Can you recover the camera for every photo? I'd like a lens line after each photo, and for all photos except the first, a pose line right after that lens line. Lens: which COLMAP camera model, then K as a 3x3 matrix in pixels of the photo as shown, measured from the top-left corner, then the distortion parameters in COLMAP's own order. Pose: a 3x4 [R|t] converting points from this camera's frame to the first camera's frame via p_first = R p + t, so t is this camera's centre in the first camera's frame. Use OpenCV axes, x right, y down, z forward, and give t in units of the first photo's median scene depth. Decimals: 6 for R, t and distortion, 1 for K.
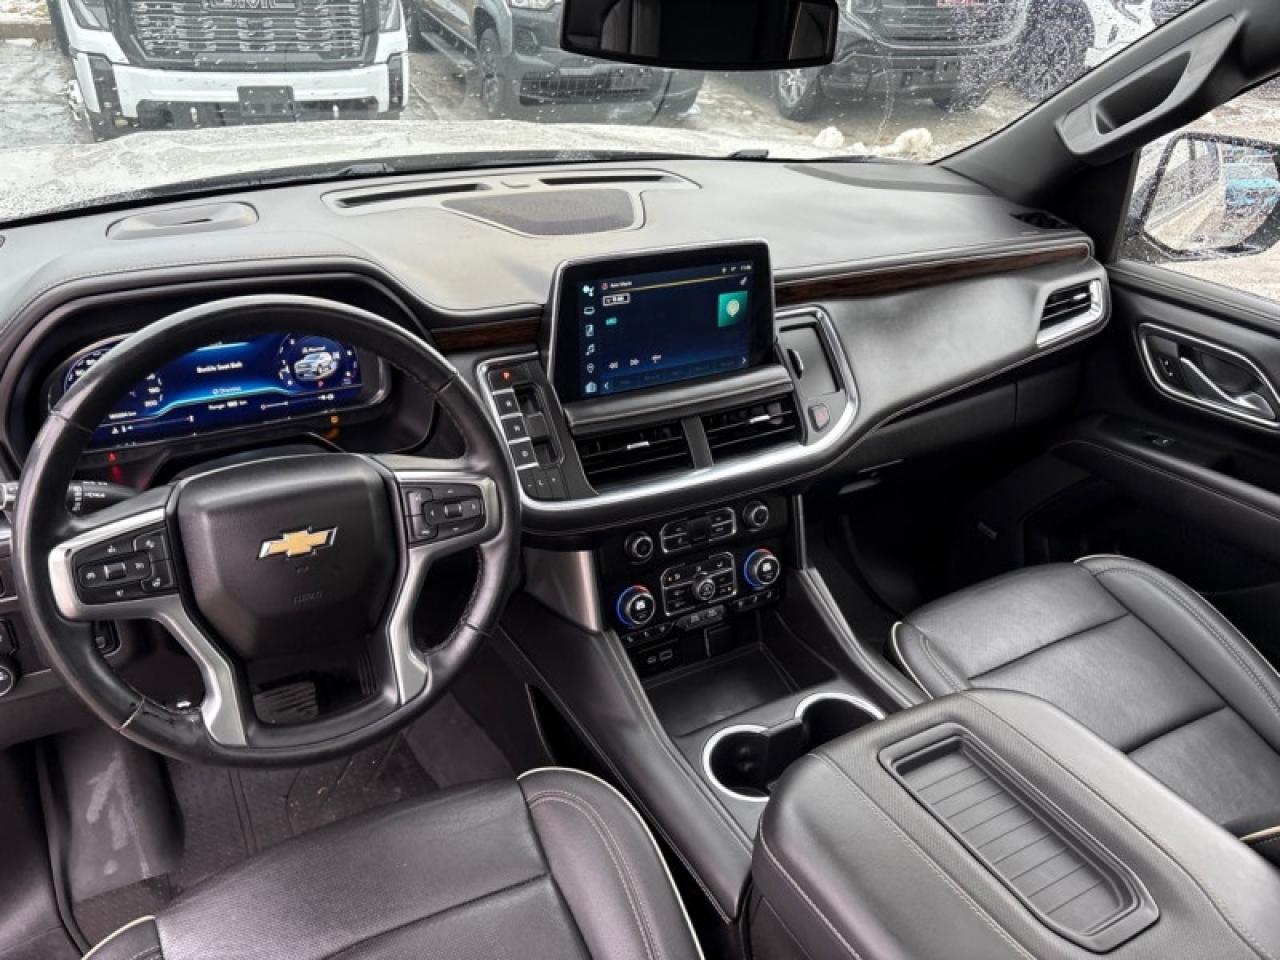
lens RADIAL K [[980.8, 0, 638.5], [0, 980.8, 469.3], [0, 0, 1]] dist [0.036163, -0.037676]
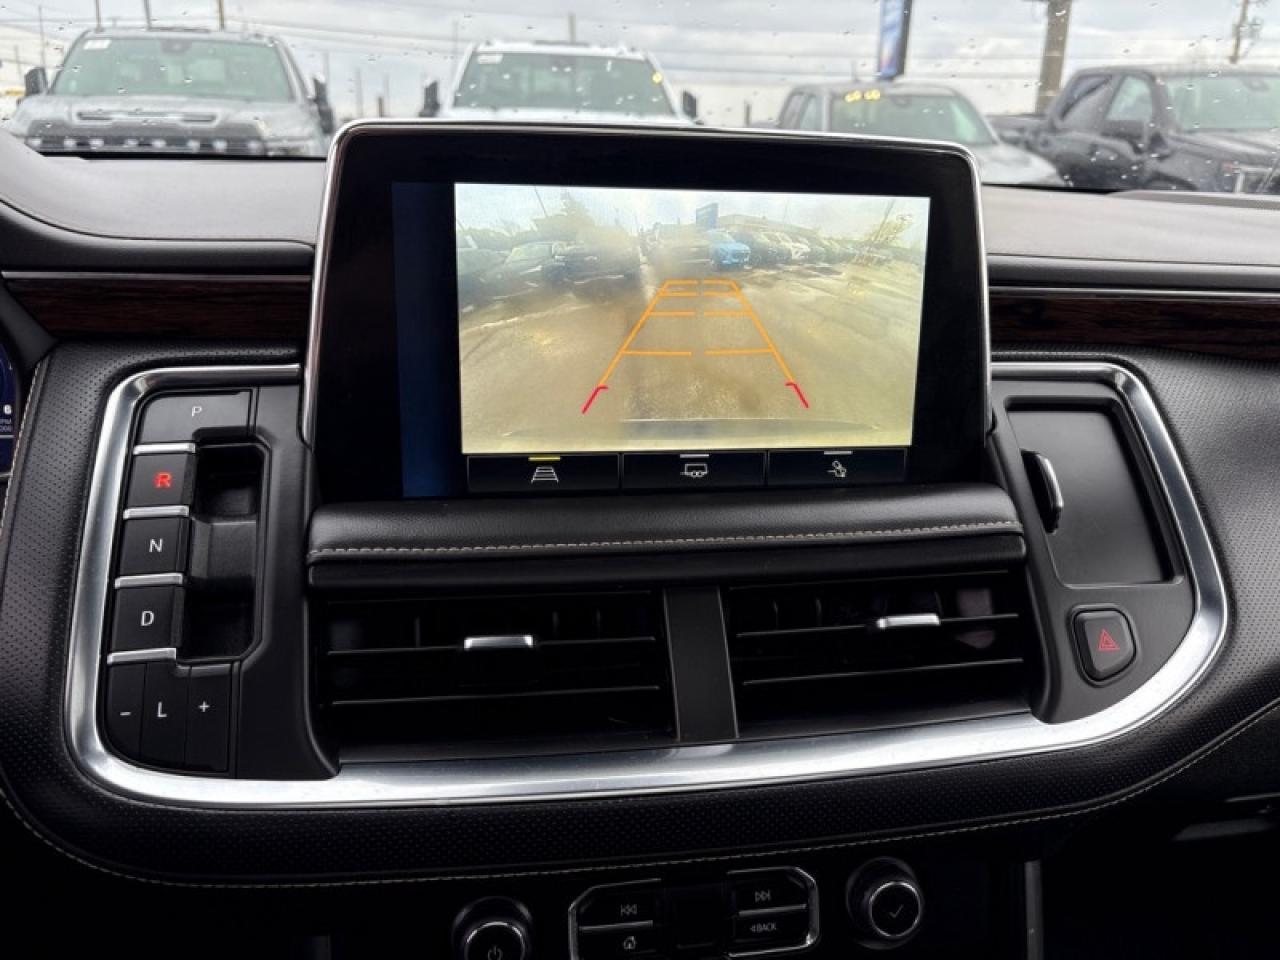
lens RADIAL K [[980.8, 0, 635.8], [0, 980.8, 452.8], [0, 0, 1]] dist [0.036163, -0.037676]
pose [[0.943336, 0.078865, -0.322331, 0.139430], [-0.147960, 0.969410, -0.195836, -0.026263], [0.297026, 0.232431, 0.926149, 0.627945]]
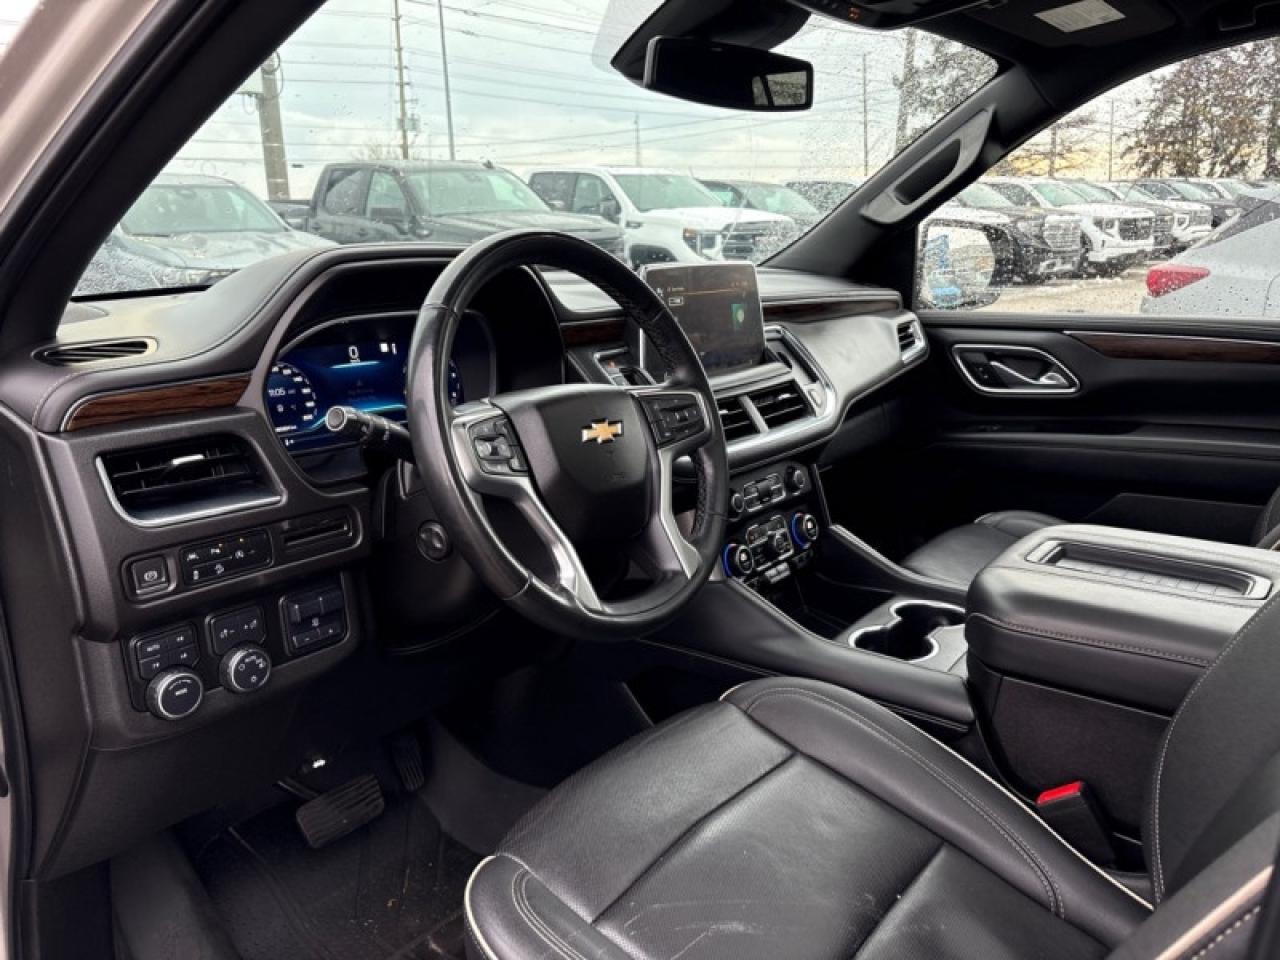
lens RADIAL K [[980.8, 0, 634.4], [0, 980.8, 459.8], [0, 0, 1]] dist [0.036163, -0.037676]
pose [[0.920149, -0.137717, 0.366551, -0.498970], [0.232592, 0.945299, -0.228716, 0.254591], [-0.315002, 0.295709, 0.901848, -0.013186]]
